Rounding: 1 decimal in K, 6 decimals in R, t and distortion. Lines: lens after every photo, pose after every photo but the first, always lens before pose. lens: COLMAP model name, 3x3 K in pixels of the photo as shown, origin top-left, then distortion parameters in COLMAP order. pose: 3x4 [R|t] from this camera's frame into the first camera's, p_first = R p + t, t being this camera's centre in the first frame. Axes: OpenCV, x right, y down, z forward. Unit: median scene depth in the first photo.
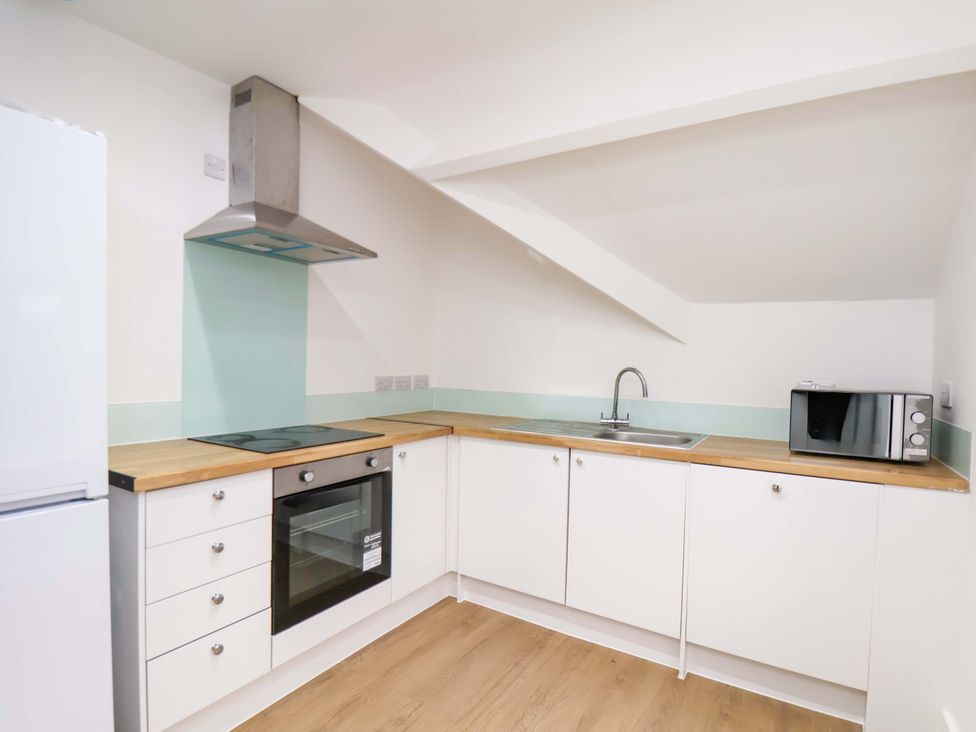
lens RADIAL K [[505.3, 0, 483.8], [0, 505.3, 377.5], [0, 0, 1]] dist [0.004983, -0.019129]
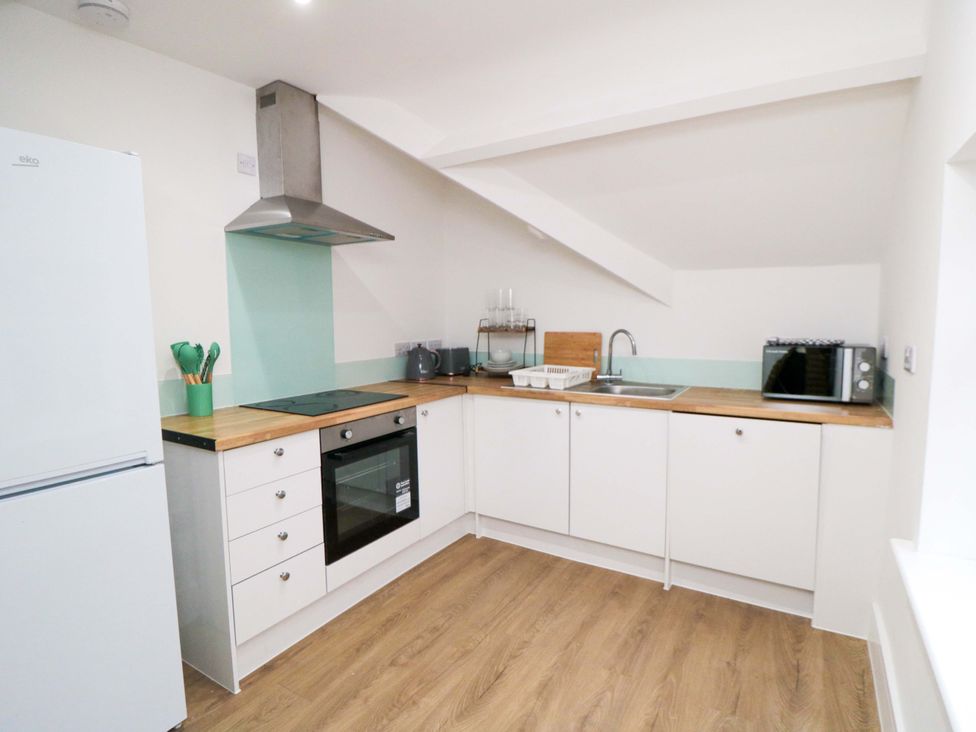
lens RADIAL K [[507.3, 0, 495.3], [0, 507.3, 365.2], [0, 0, 1]] dist [0.002309, 0.000040]
pose [[0.999329, -0.035224, 0.010057, -0.008432], [0.034487, 0.997234, 0.065834, -0.027511], [-0.012348, -0.065443, 0.997780, -0.155795]]
